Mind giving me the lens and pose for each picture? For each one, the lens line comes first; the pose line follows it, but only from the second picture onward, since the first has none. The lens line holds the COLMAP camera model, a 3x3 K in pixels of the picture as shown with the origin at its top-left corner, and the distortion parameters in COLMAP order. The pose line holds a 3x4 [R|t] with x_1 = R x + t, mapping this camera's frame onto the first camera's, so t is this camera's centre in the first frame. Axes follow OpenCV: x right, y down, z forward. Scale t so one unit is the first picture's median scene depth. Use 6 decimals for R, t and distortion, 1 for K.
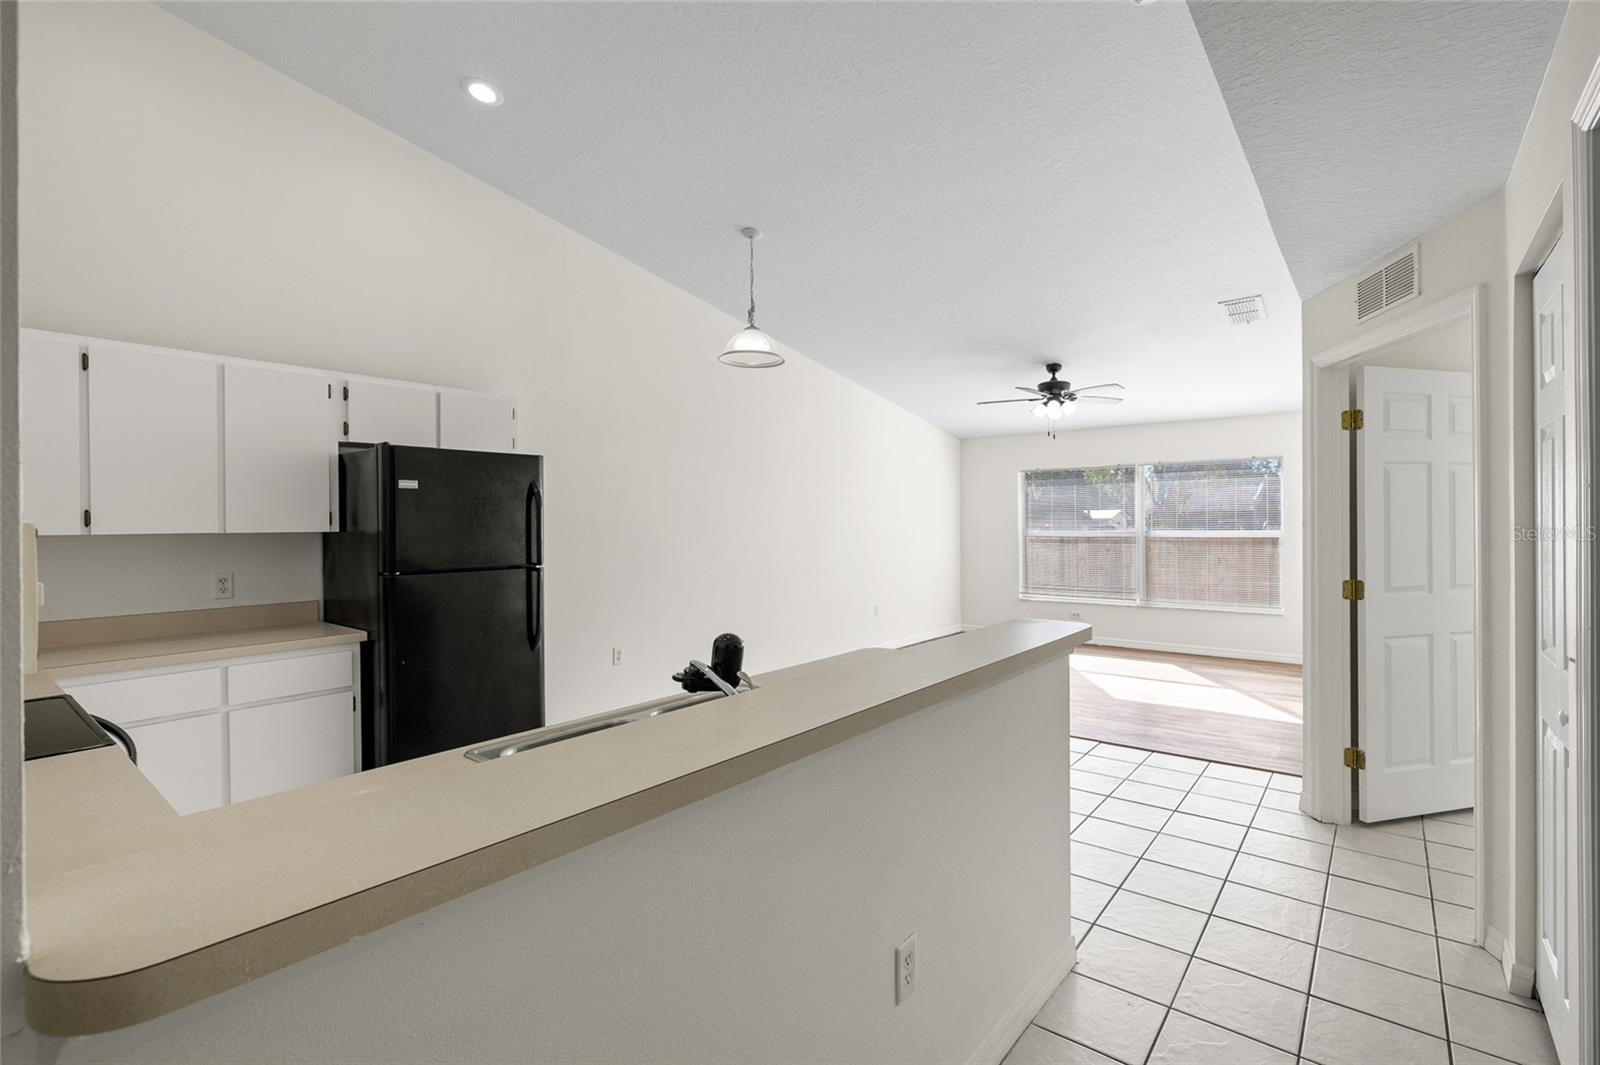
lens RADIAL K [[715.0, 0, 805.4], [0, 715.0, 516.1], [0, 0, 1]] dist [-0.007217, 0.002542]
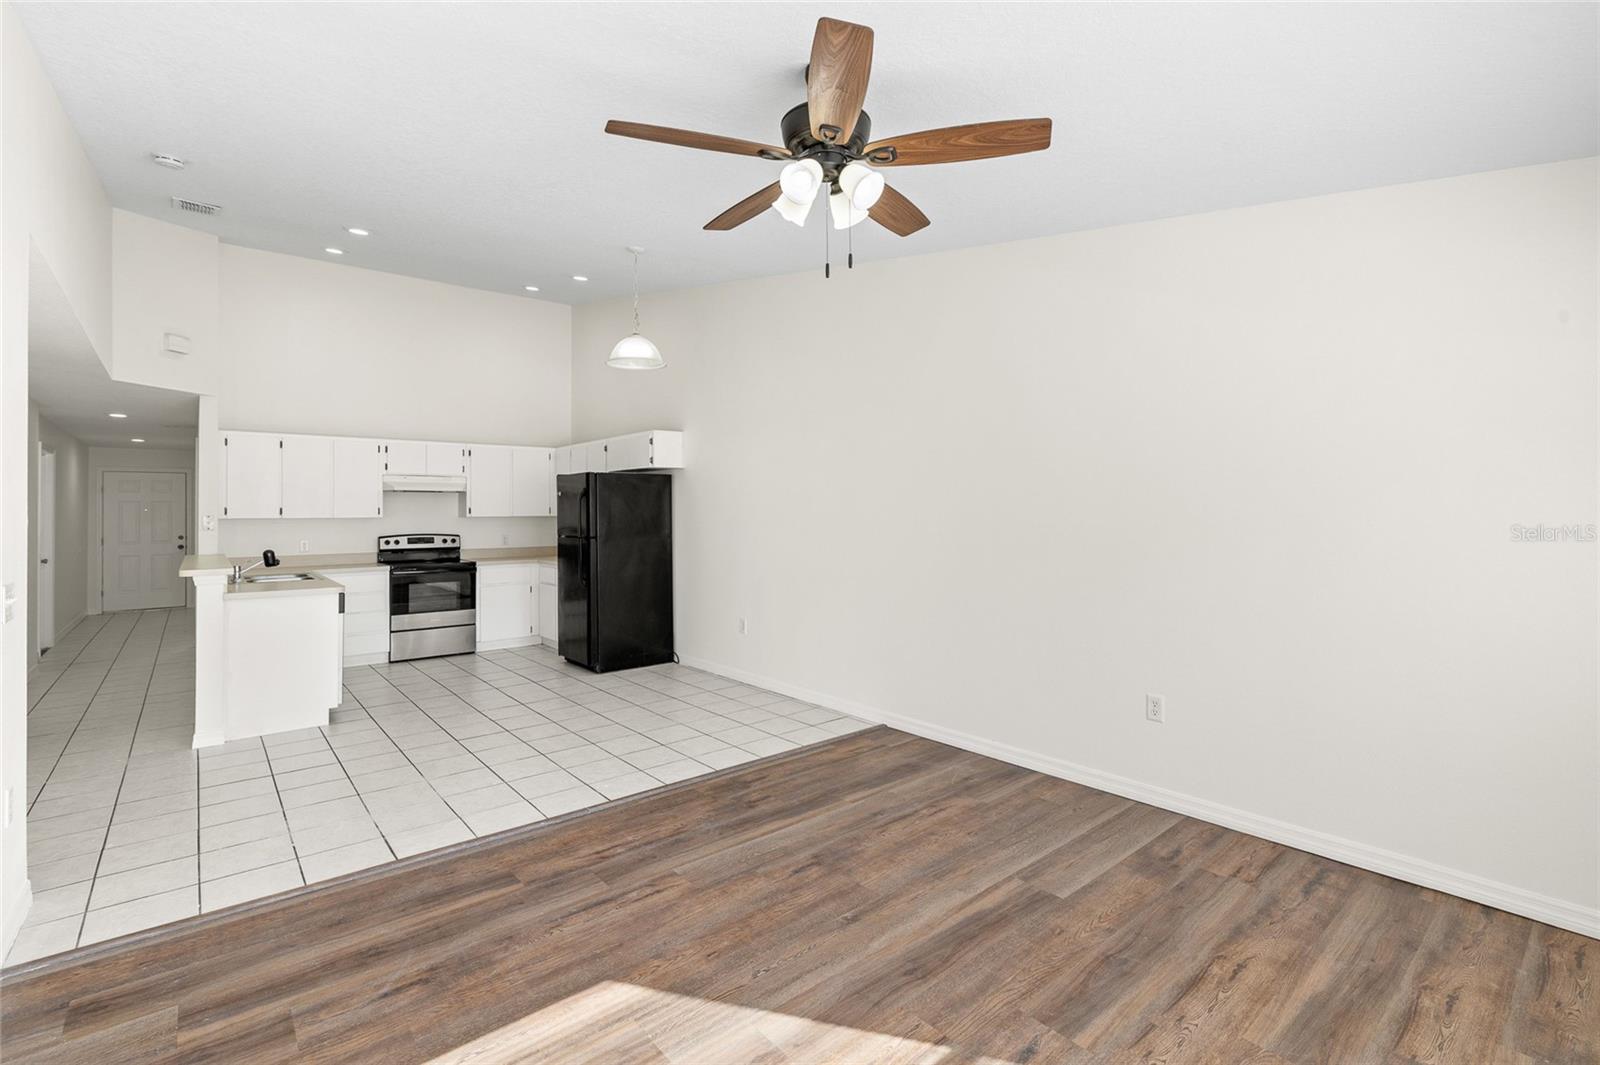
lens RADIAL K [[715.0, 0, 802.5], [0, 715.0, 504.3], [0, 0, 1]] dist [-0.007217, 0.002542]
pose [[-0.181899, -0.003876, -0.983309, 0.597238], [0.015054, 0.999864, -0.006726, 0.004509], [0.983202, -0.016026, -0.181816, 0.900620]]
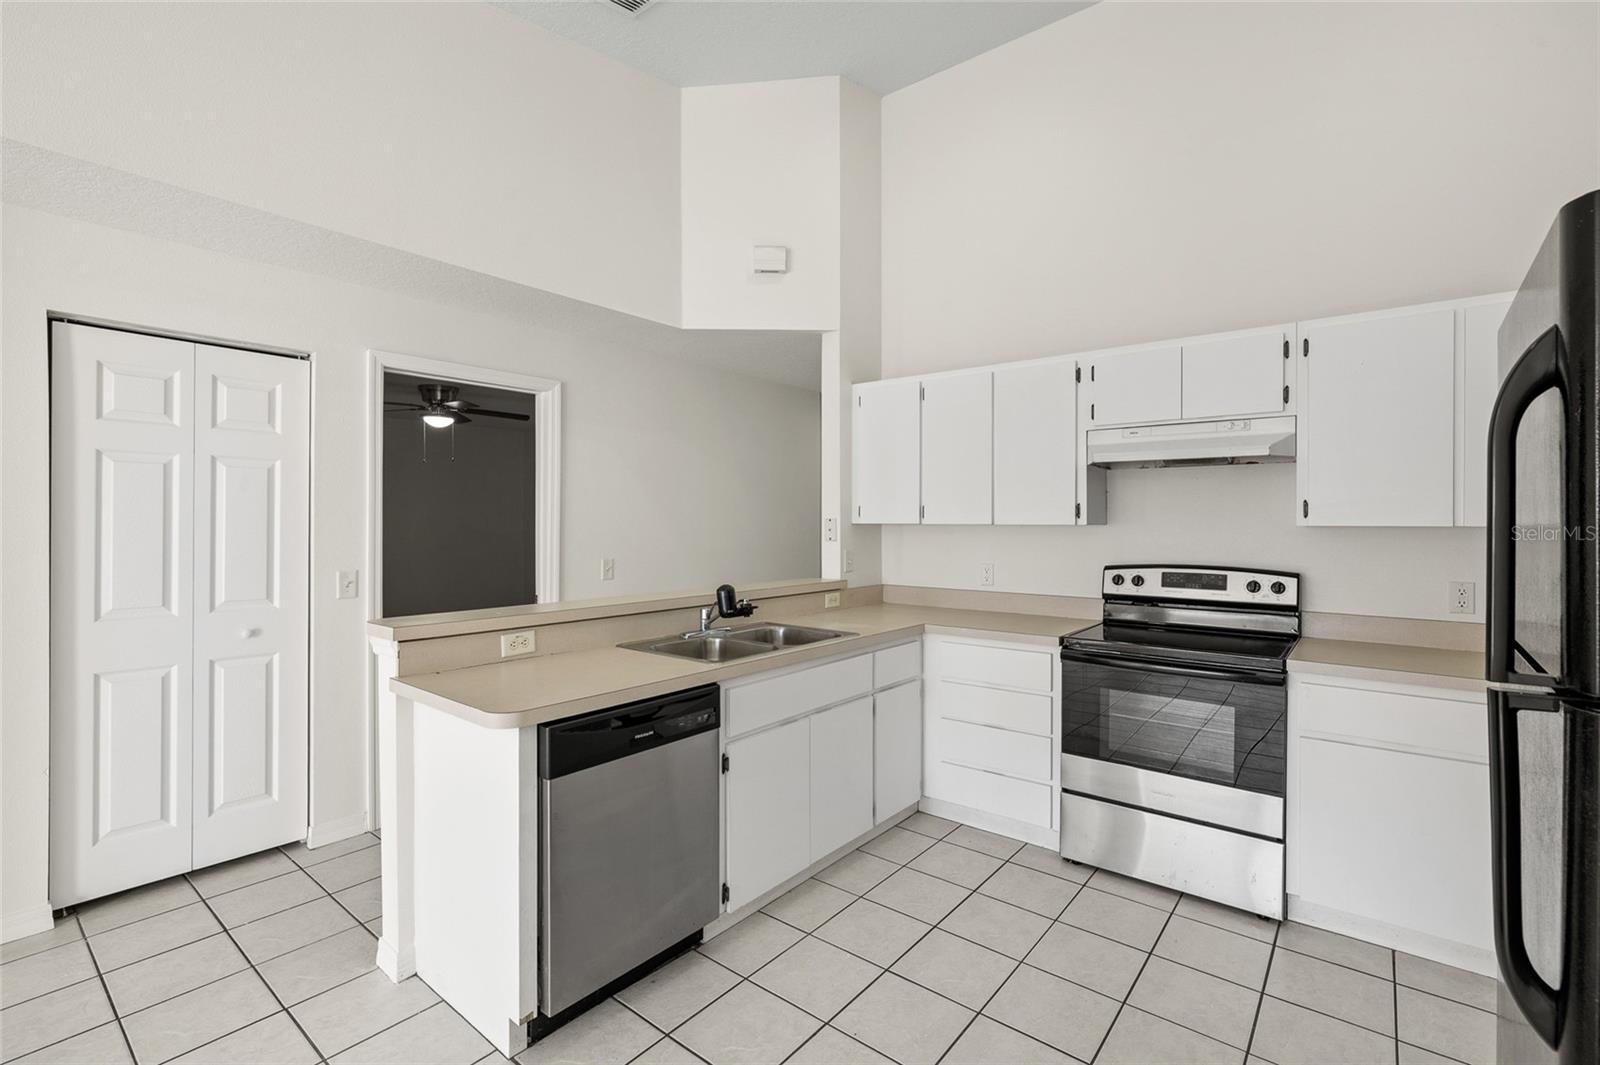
lens RADIAL K [[715.0, 0, 808.5], [0, 715.0, 526.2], [0, 0, 1]] dist [-0.007217, 0.002542]
pose [[-0.999935, 0.006623, -0.009312, -0.068616], [0.006636, 0.999977, -0.001361, 0.007547], [0.009302, -0.001422, -0.999956, 0.605973]]
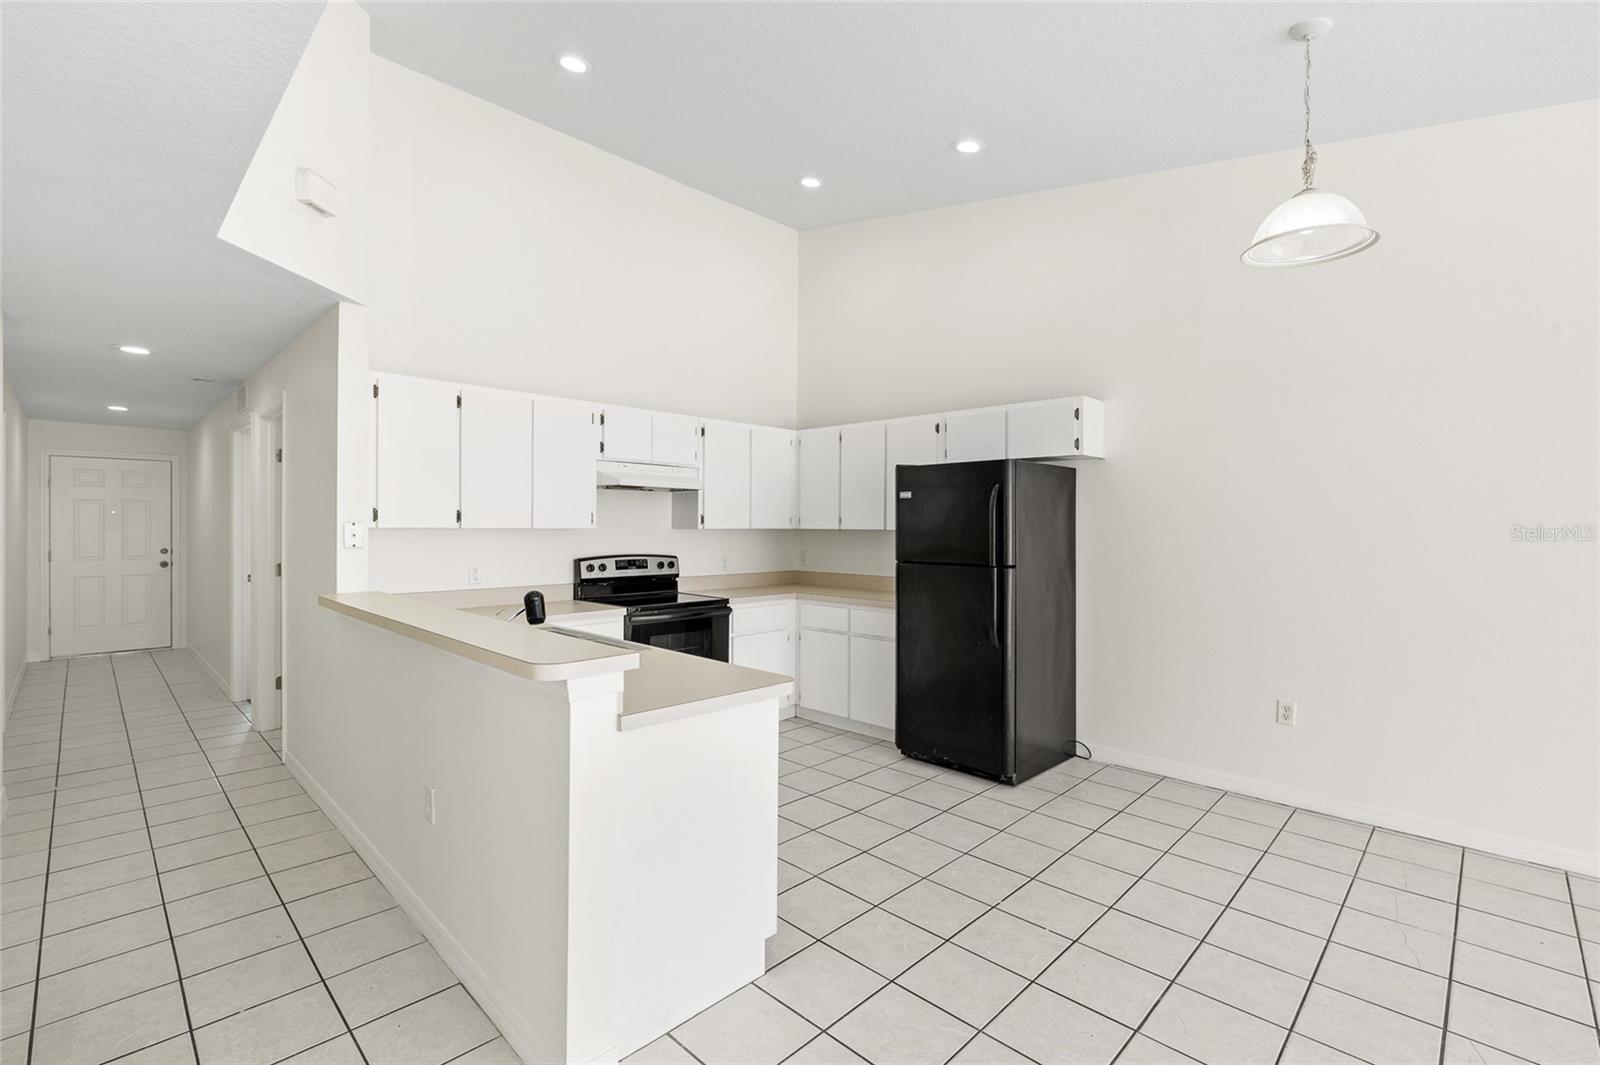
lens RADIAL K [[715.0, 0, 805.6], [0, 715.0, 533.2], [0, 0, 1]] dist [-0.007217, 0.002542]
pose [[-0.093968, 0.017281, -0.995425, 0.337379], [0.002507, 0.999850, 0.017121, 0.001376], [0.995572, -0.000886, -0.093997, 0.402917]]
